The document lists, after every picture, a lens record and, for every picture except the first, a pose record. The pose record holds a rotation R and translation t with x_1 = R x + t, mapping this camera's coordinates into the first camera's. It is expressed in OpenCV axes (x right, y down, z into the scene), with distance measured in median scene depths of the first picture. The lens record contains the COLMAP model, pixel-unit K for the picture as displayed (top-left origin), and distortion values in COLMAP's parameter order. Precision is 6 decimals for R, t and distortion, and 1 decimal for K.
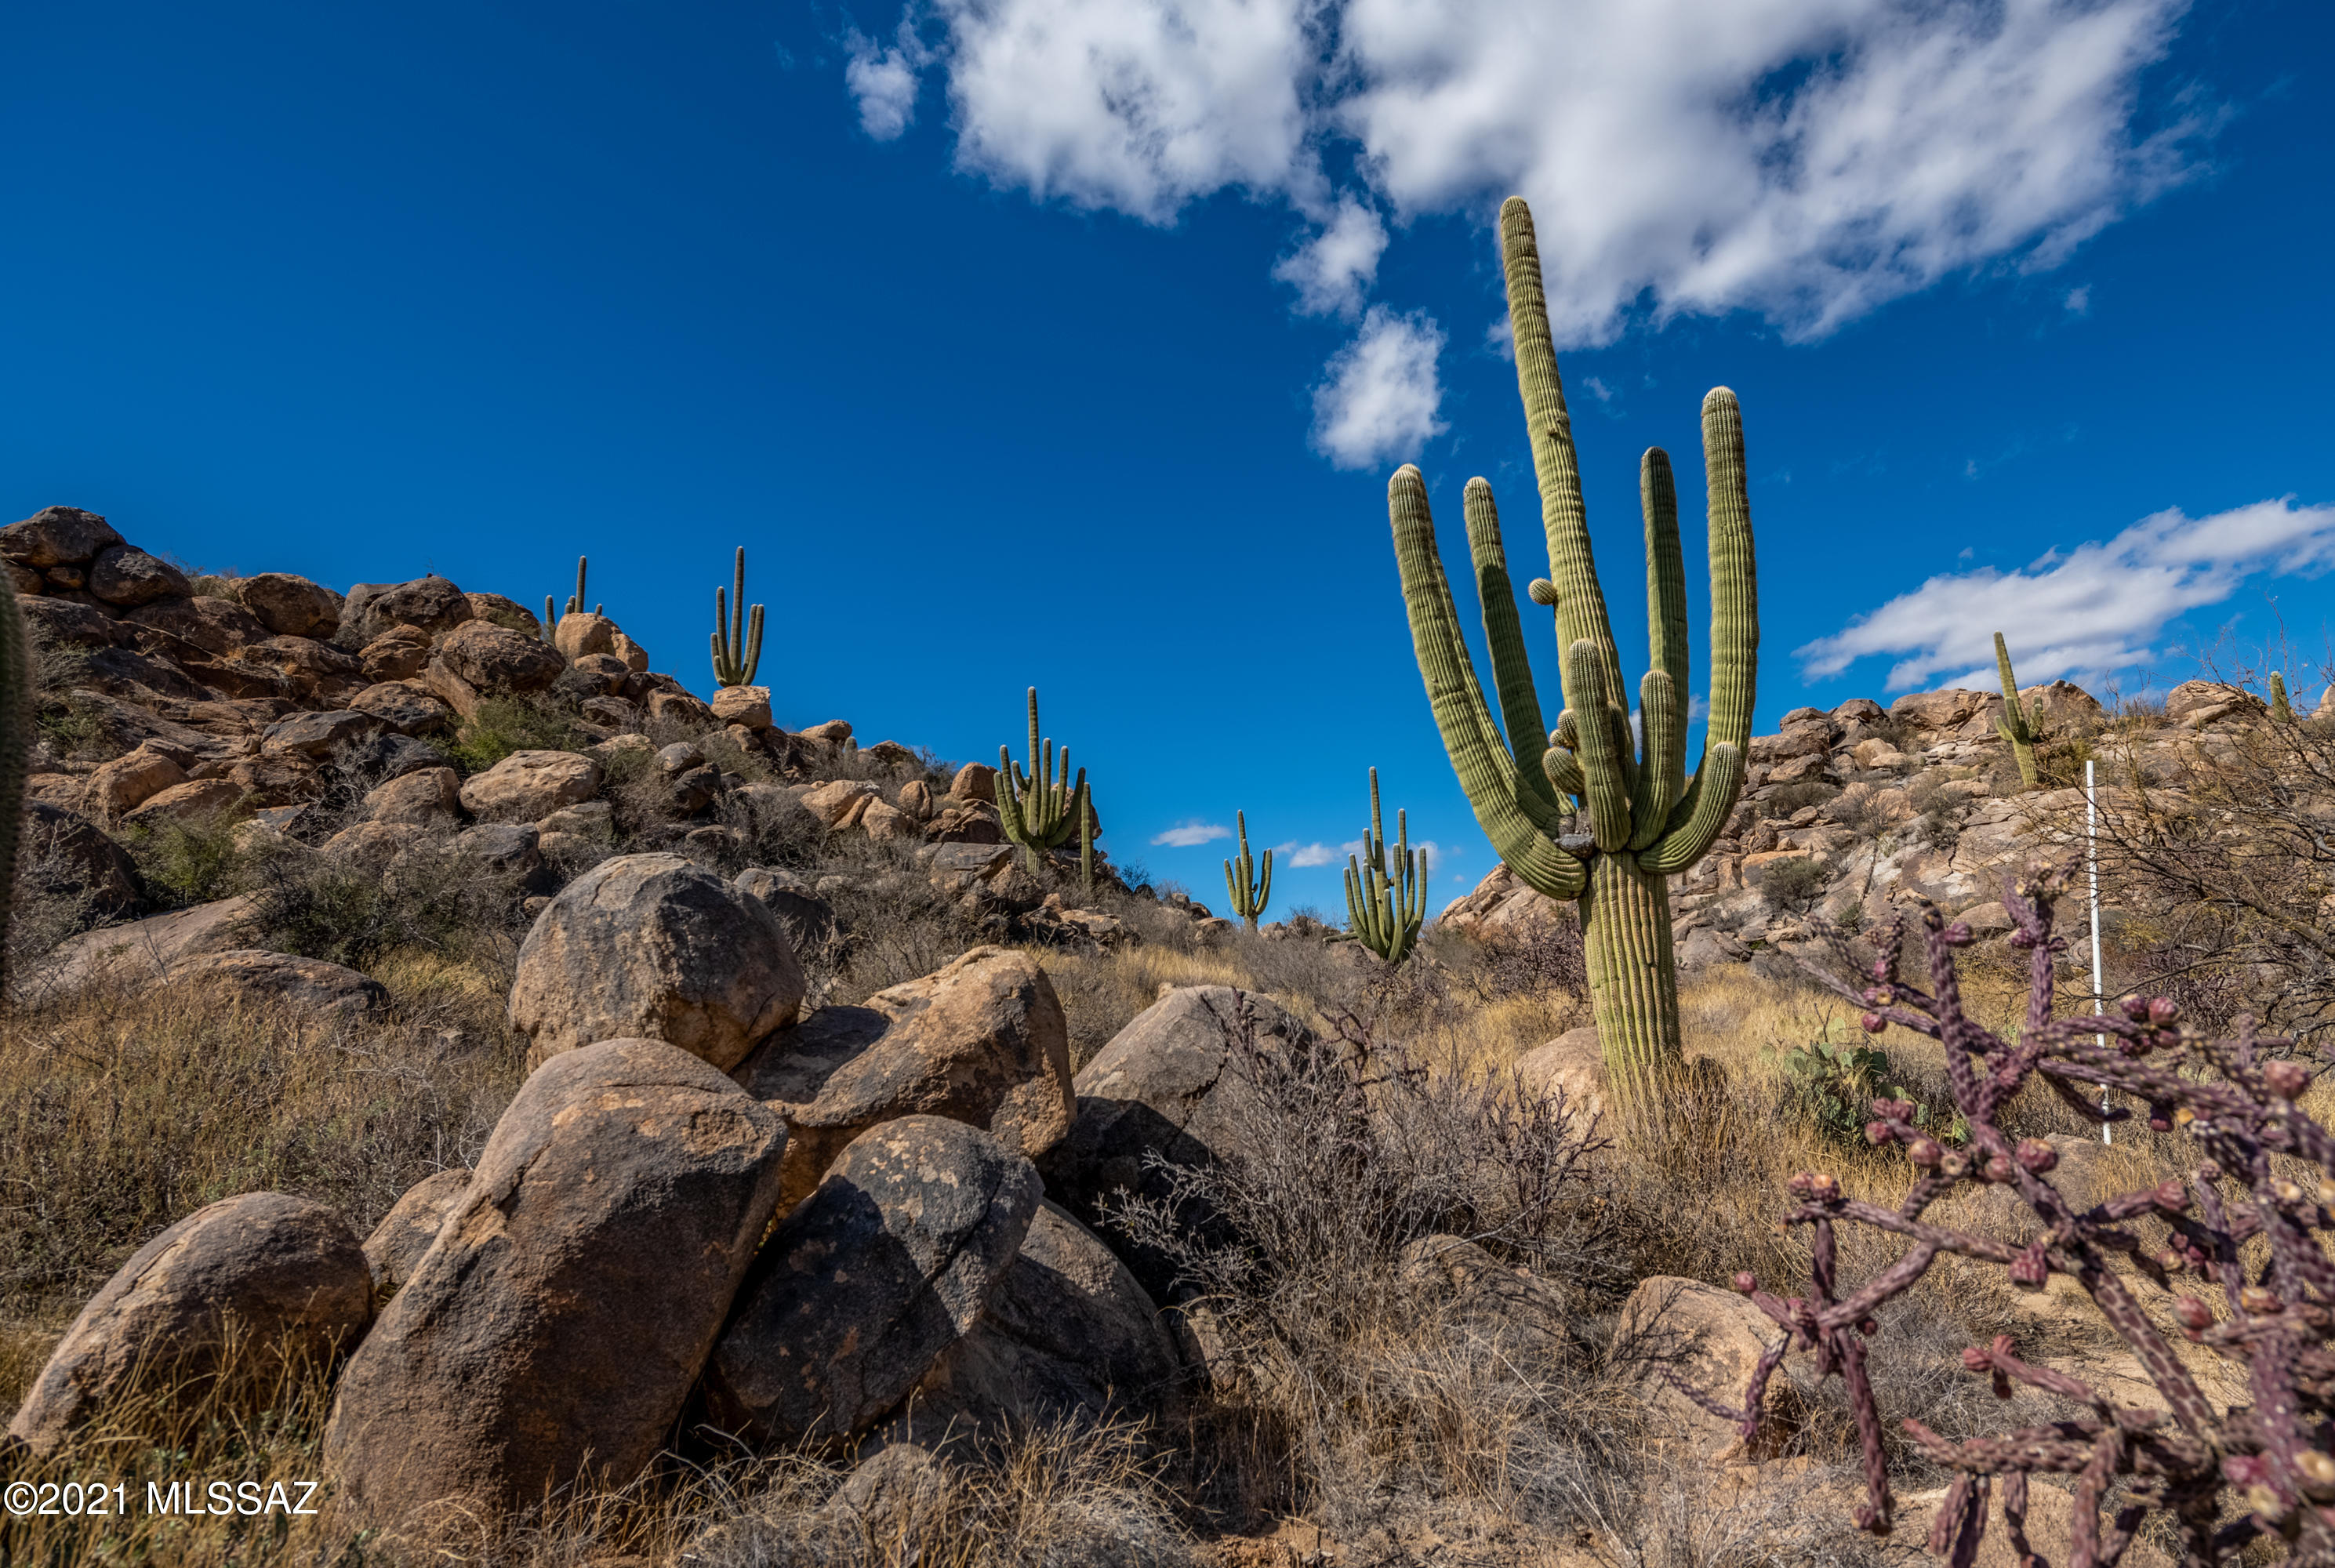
lens RADIAL K [[1229.6, 0, 1167.2], [0, 1229.6, 769.7], [0, 0, 1]] dist [0.003393, -0.000275]
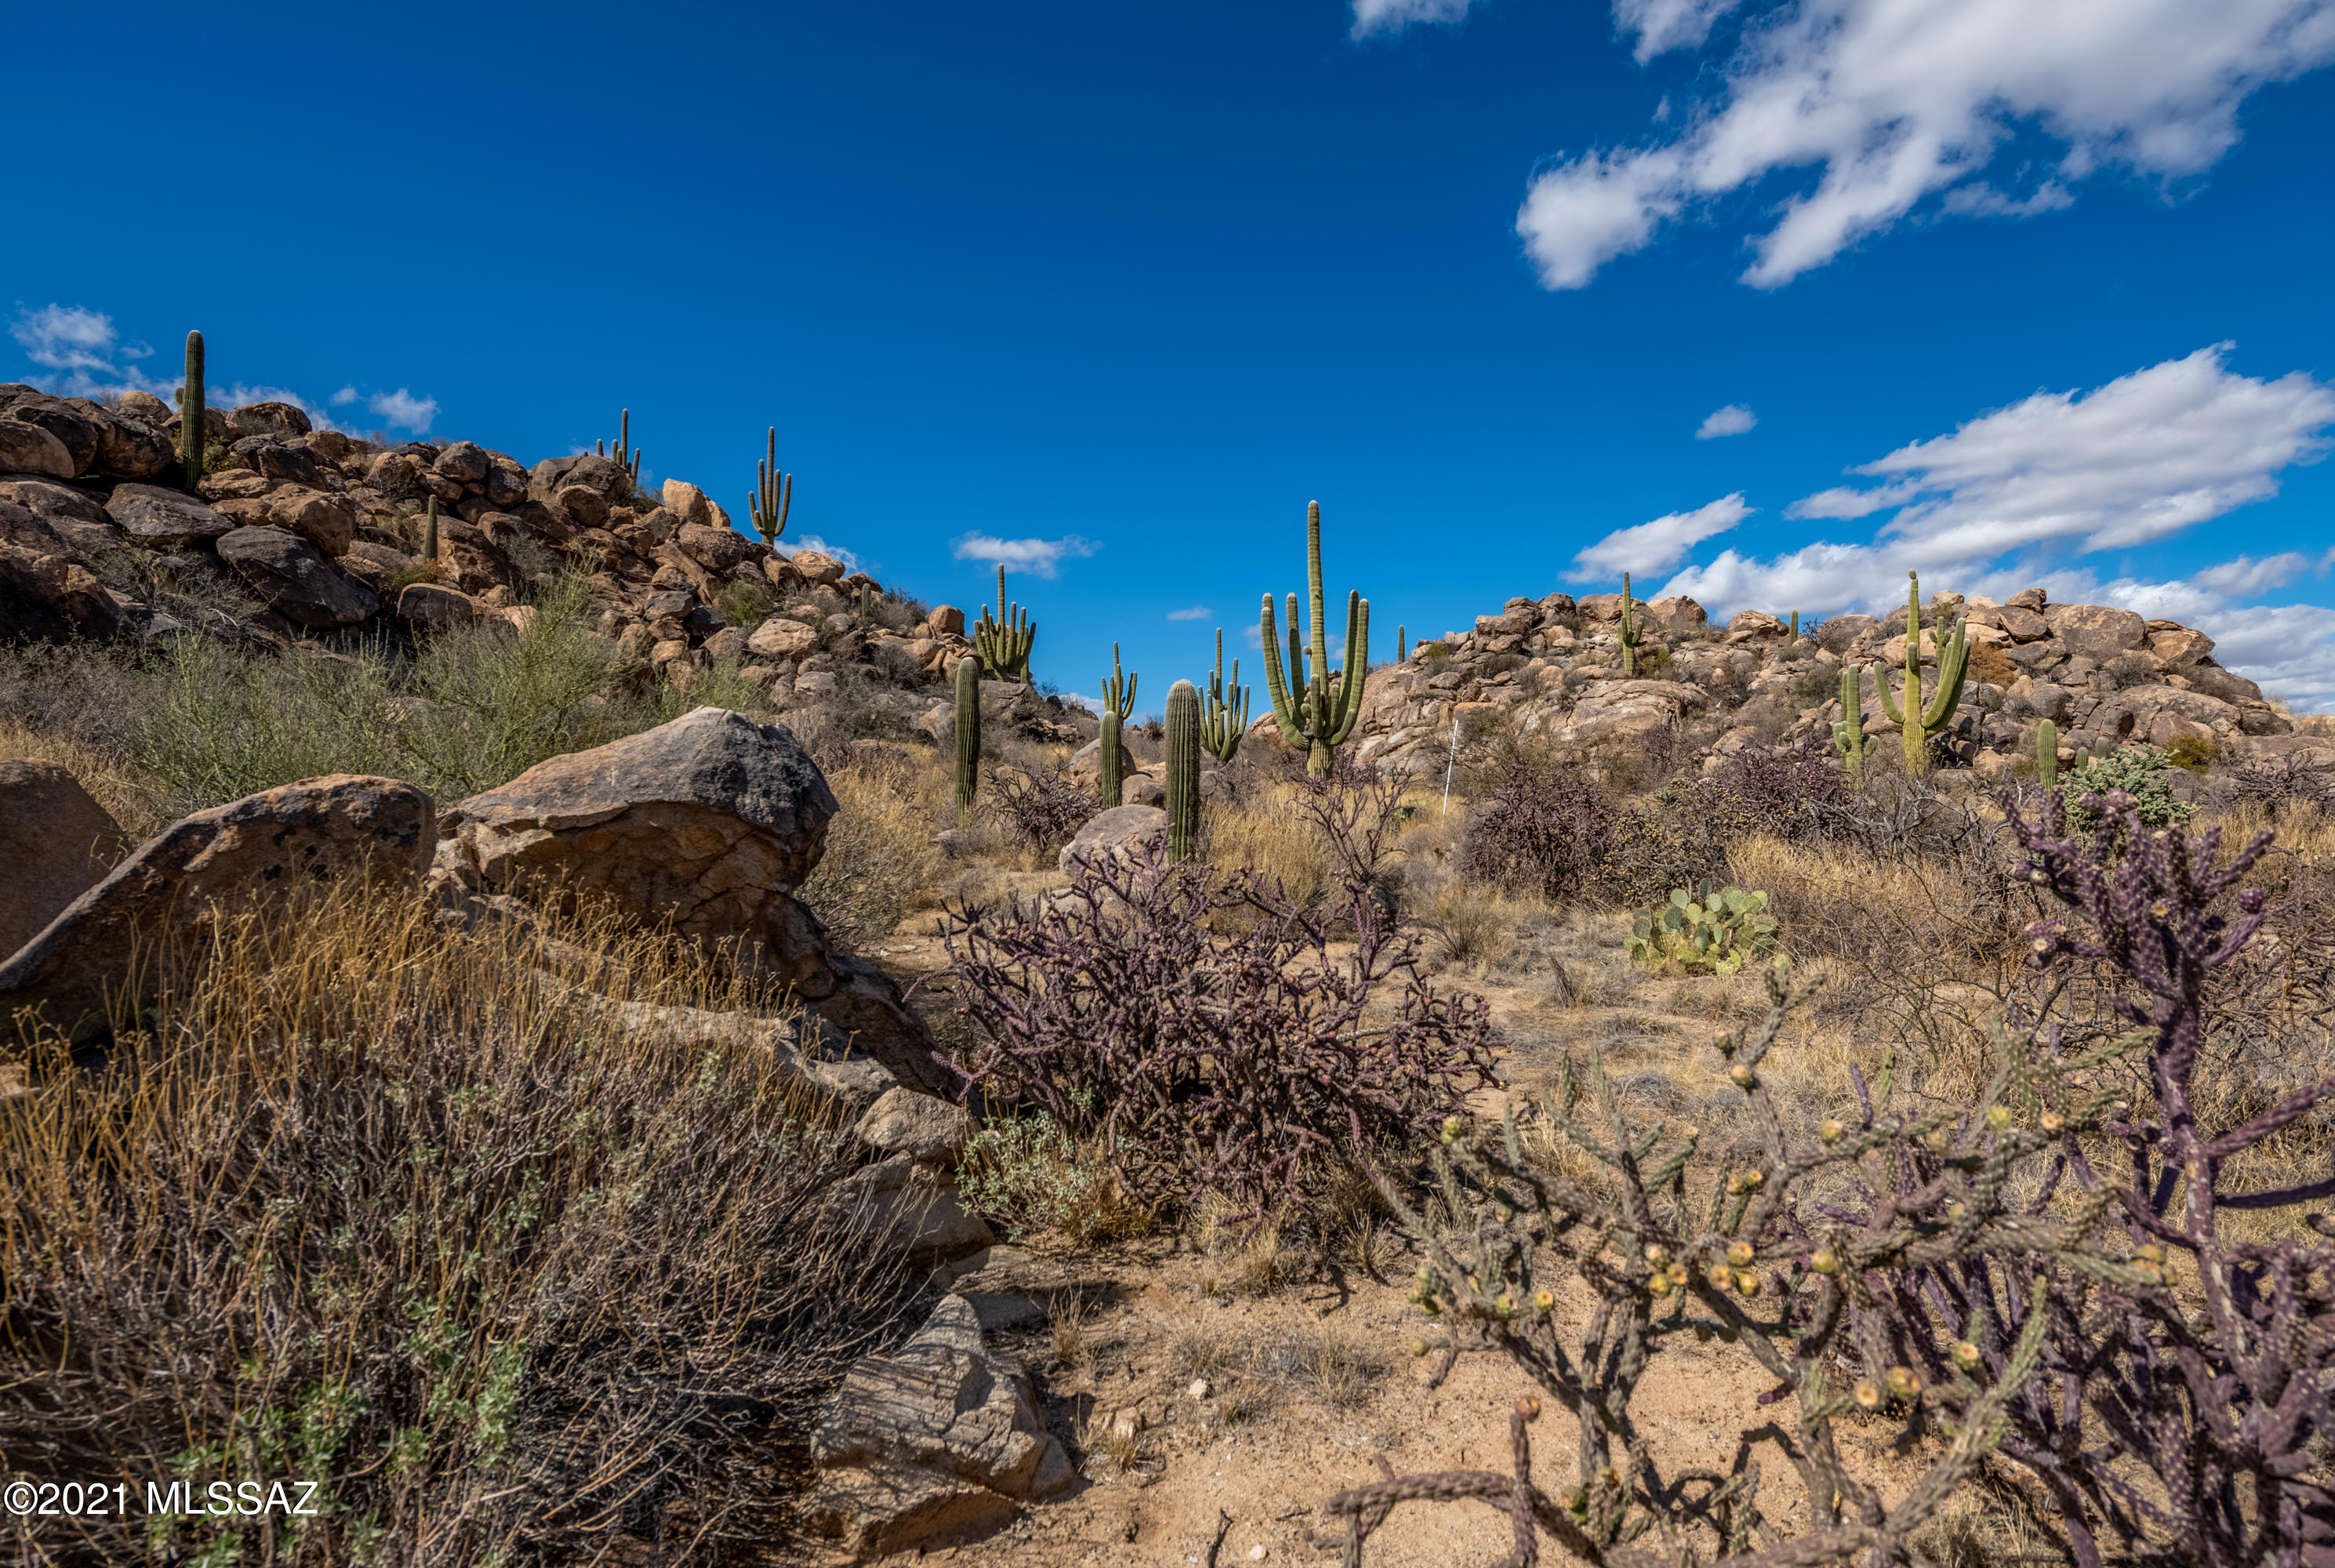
lens RADIAL K [[1229.6, 0, 1167.2], [0, 1229.6, 769.7], [0, 0, 1]] dist [0.003393, -0.000275]
pose [[0.986140, 0.057795, 0.155521, -0.111587], [-0.083852, 0.982453, 0.166597, -0.074904], [-0.143164, -0.177329, 0.973683, -0.445023]]
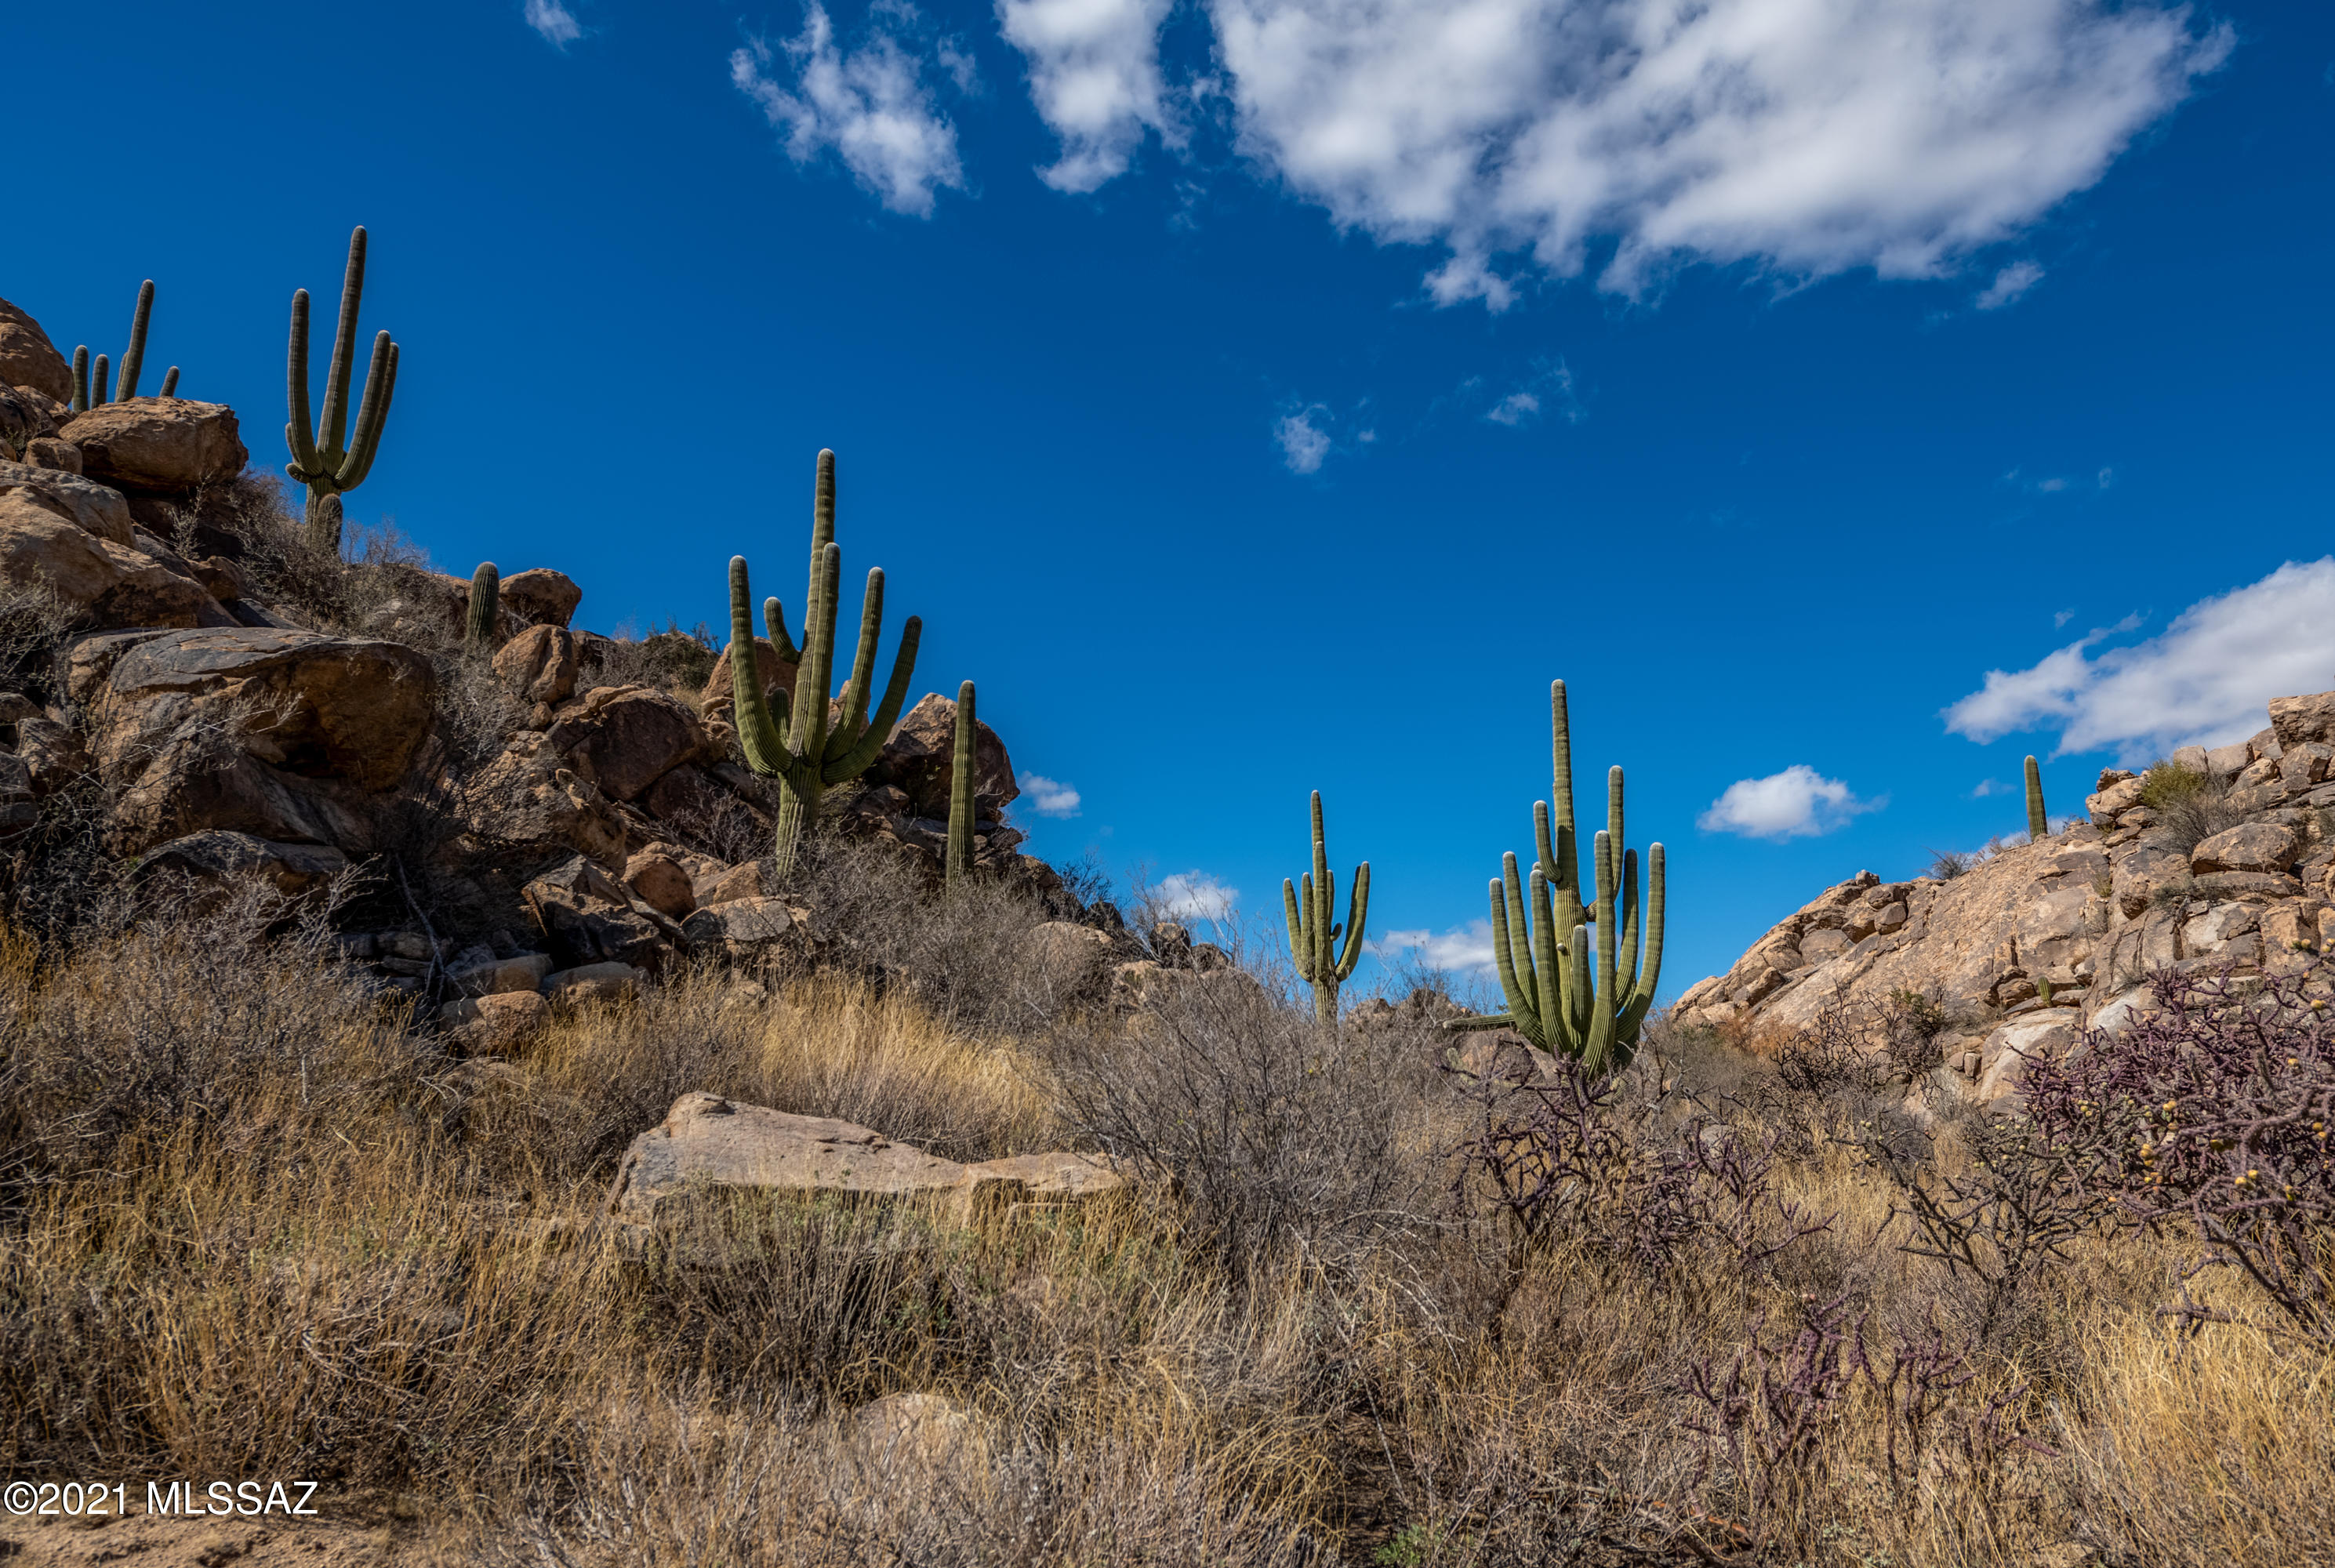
lens RADIAL K [[1593.5, 0, 1185.0], [0, 1593.5, 783.9], [0, 0, 1]] dist [0.016472, -0.005384]
pose [[0.996557, 0.038988, -0.073165, 0.065819], [-0.040454, 0.999007, -0.018666, 0.057367], [0.072365, 0.021562, 0.997145, 0.353346]]
